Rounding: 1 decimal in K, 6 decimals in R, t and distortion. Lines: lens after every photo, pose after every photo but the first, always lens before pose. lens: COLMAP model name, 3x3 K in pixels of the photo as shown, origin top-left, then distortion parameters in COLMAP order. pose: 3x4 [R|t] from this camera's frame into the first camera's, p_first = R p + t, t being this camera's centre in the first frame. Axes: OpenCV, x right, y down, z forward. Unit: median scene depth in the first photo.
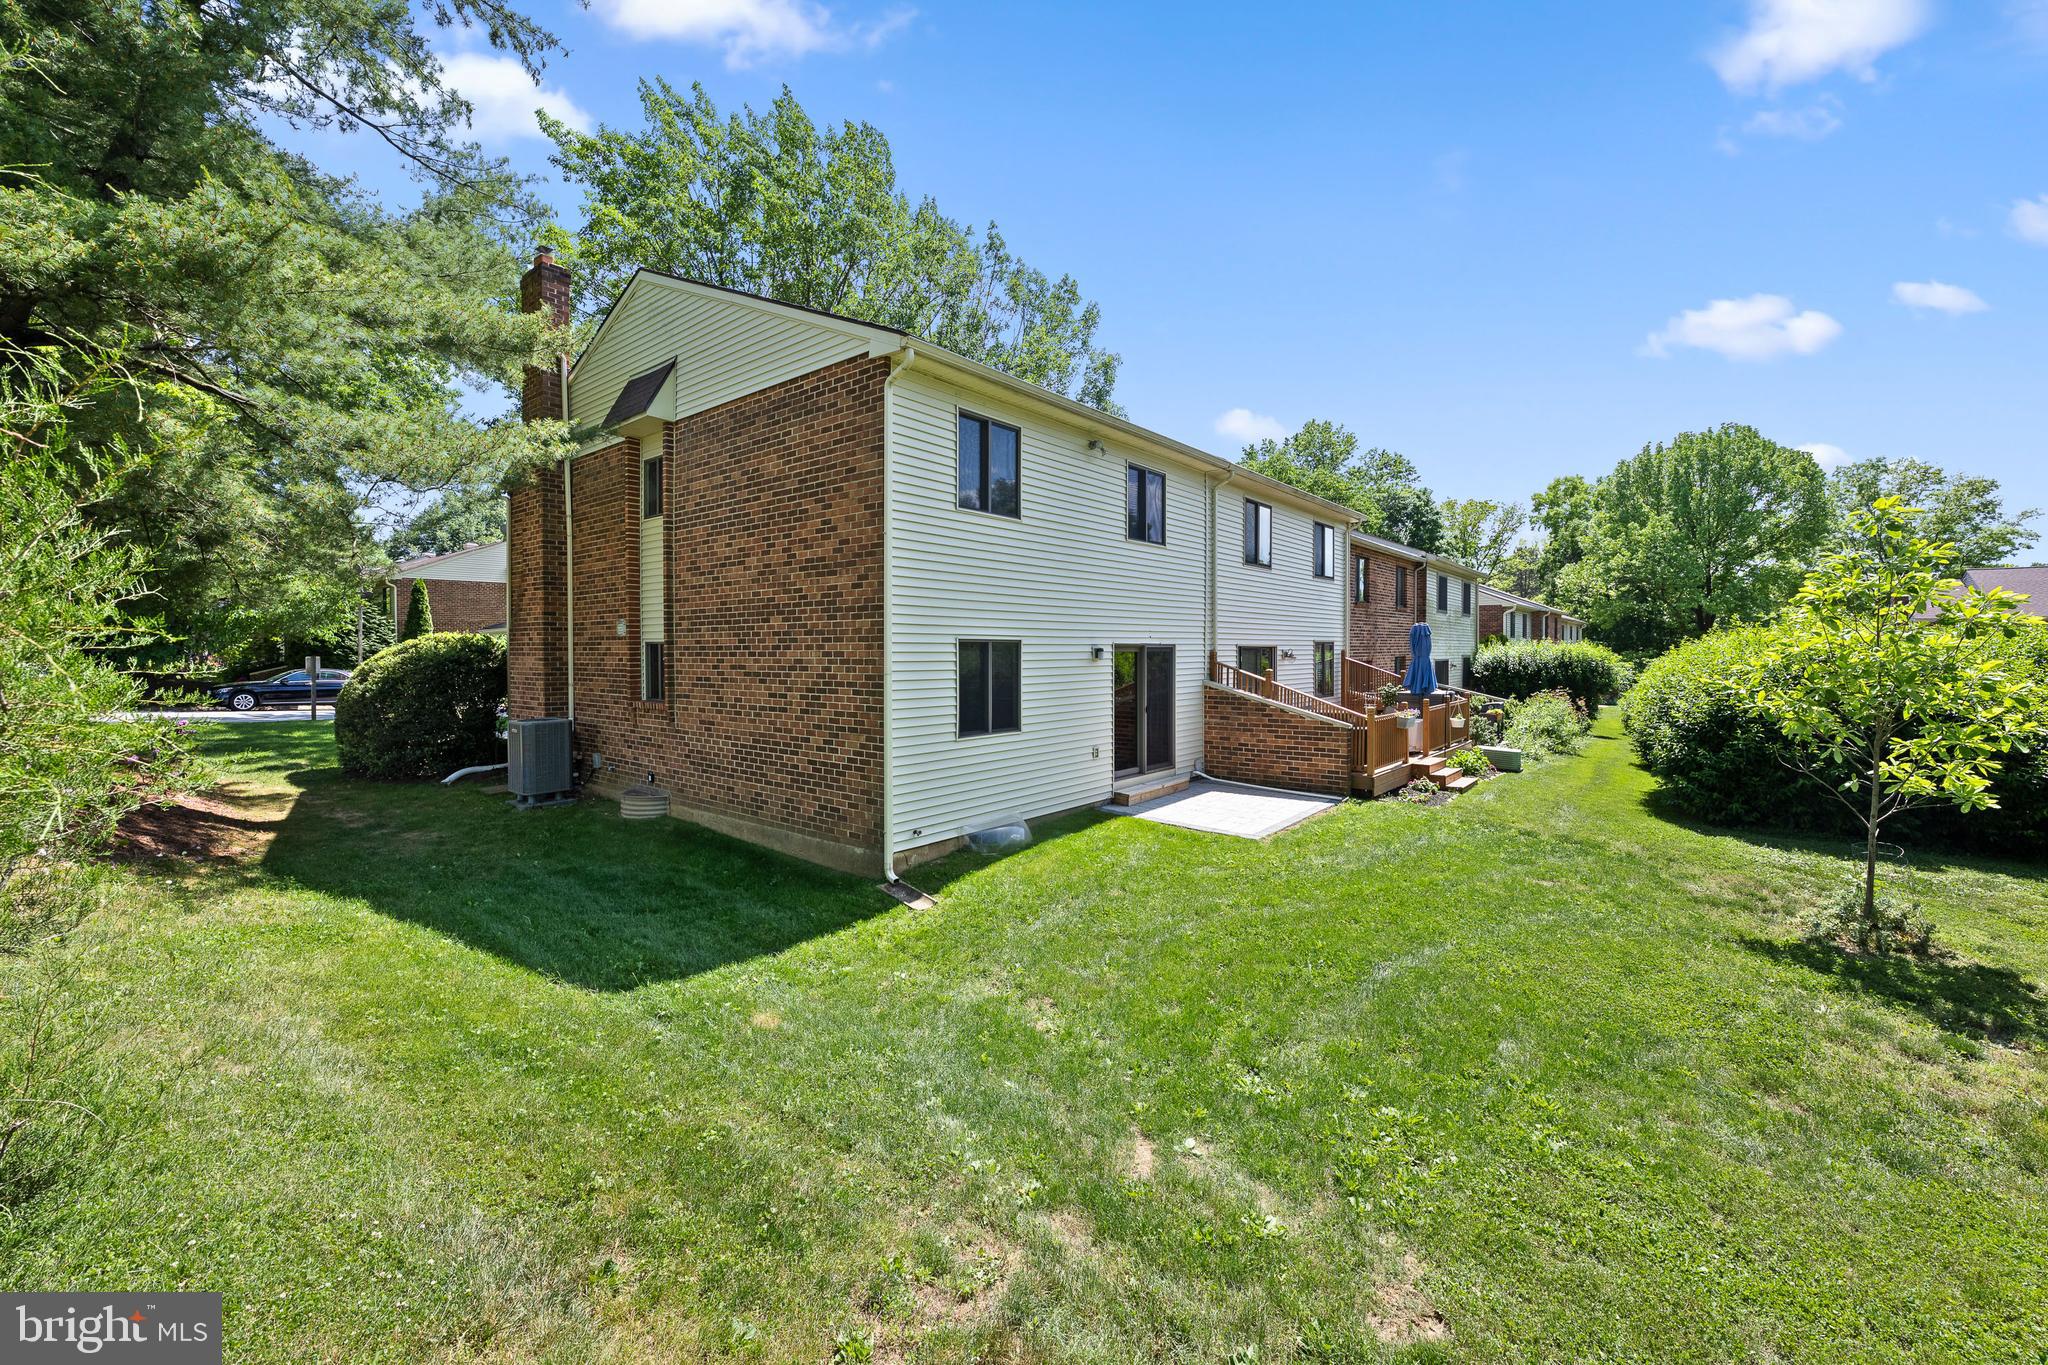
lens RADIAL K [[824.8, 0, 1024.0], [0, 824.8, 682.5], [0, 0, 1]] dist [0.000376, 0.000003]
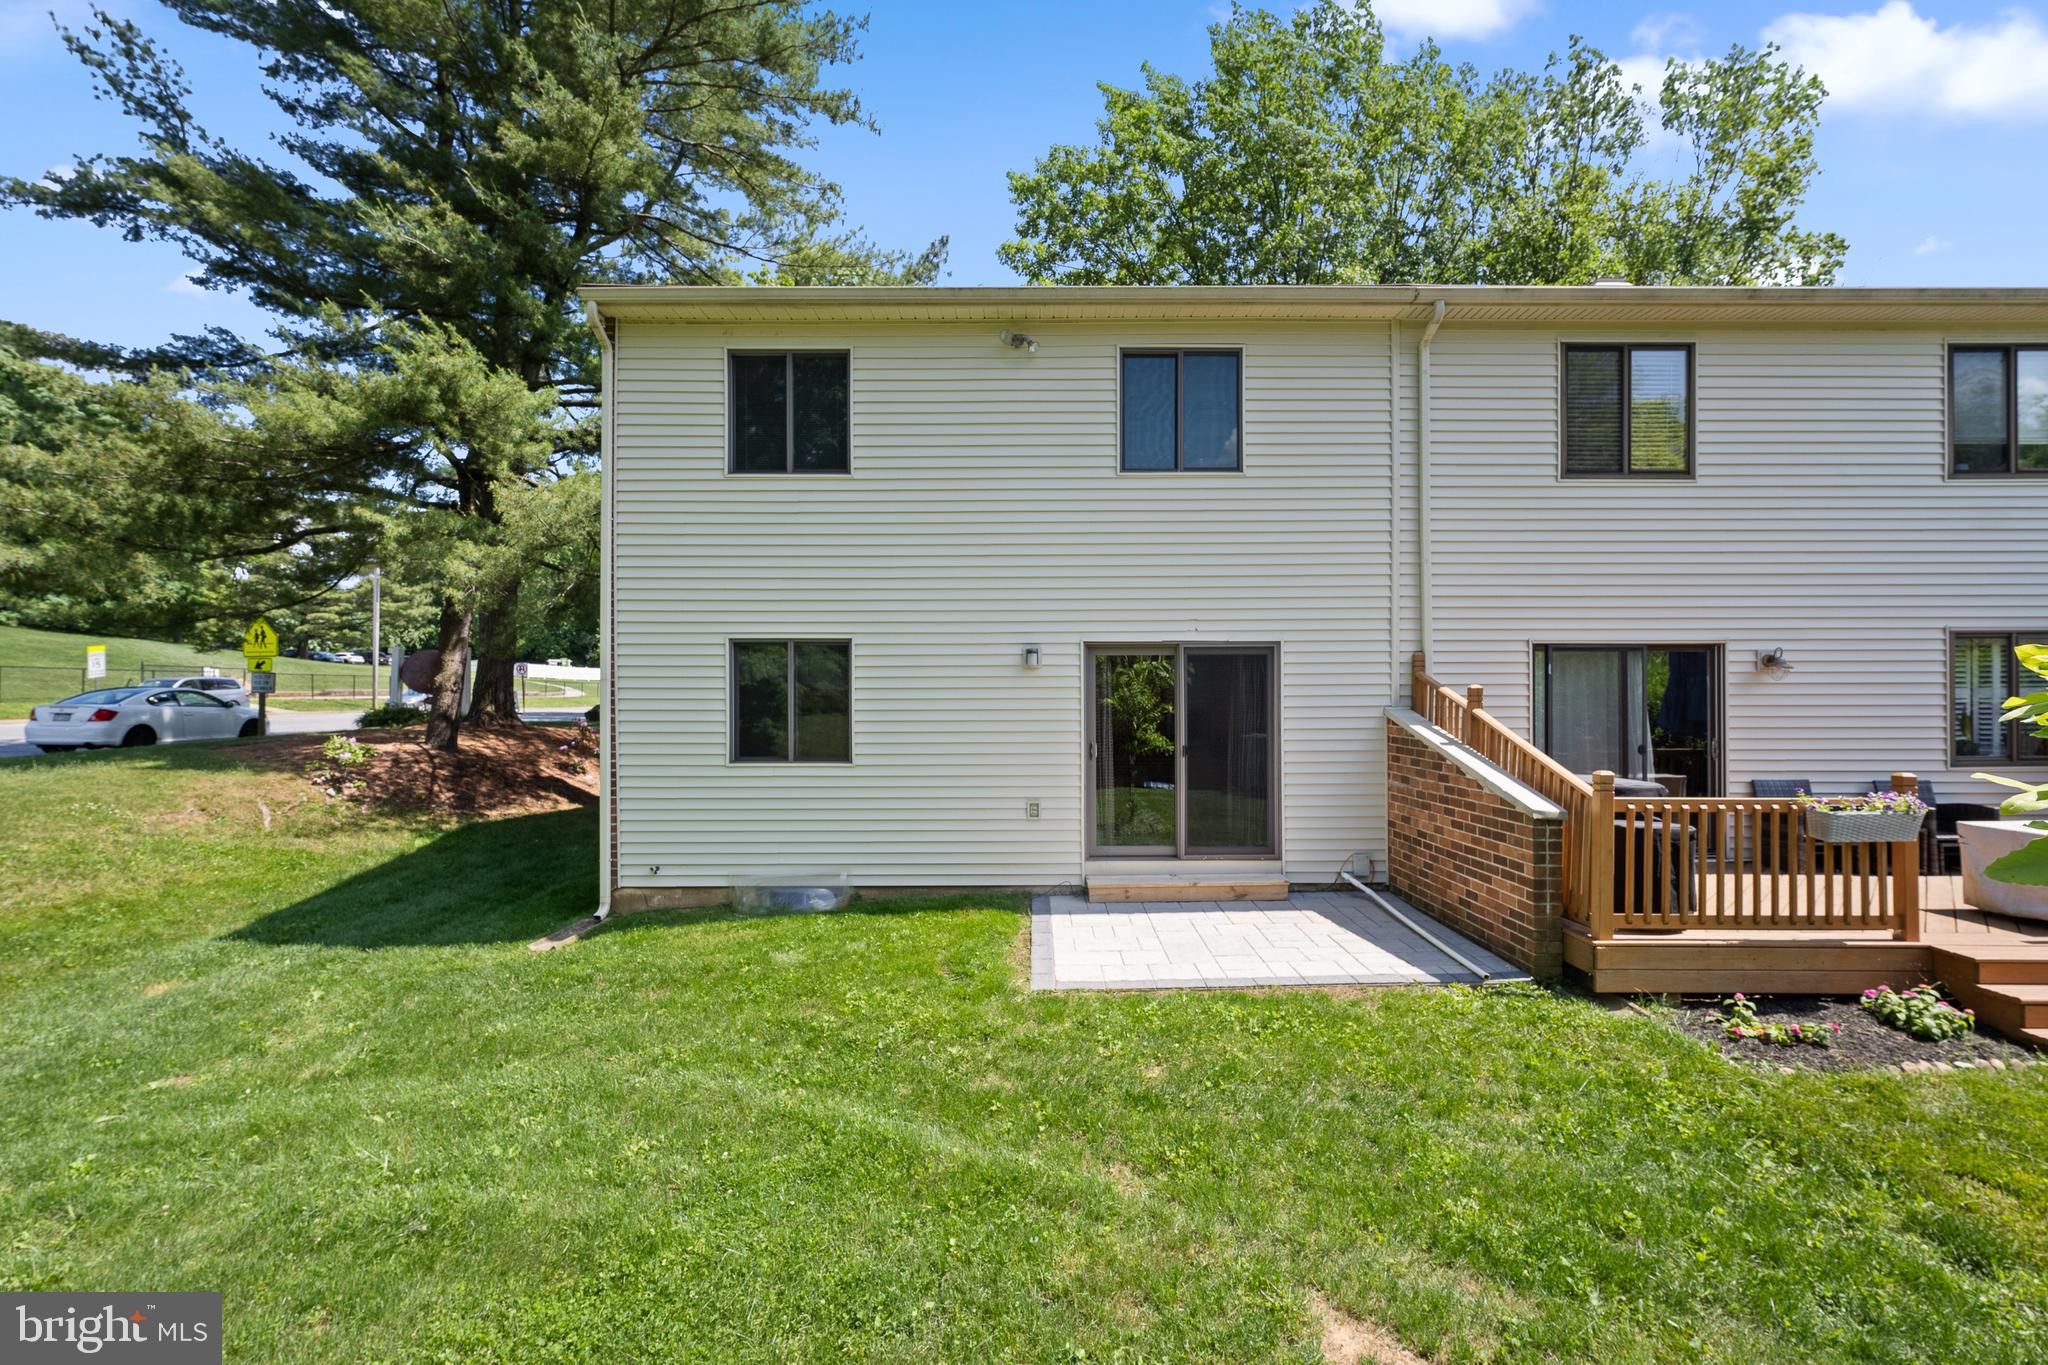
lens RADIAL K [[884.1, 0, 1024.0], [0, 884.1, 682.5], [0, 0, 1]] dist [-0.002270, -0.000198]
pose [[0.646606, -0.011197, -0.762742, 0.624053], [-0.030086, 0.998740, -0.040166, 0.013315], [0.762231, 0.048919, 0.645454, 0.545642]]
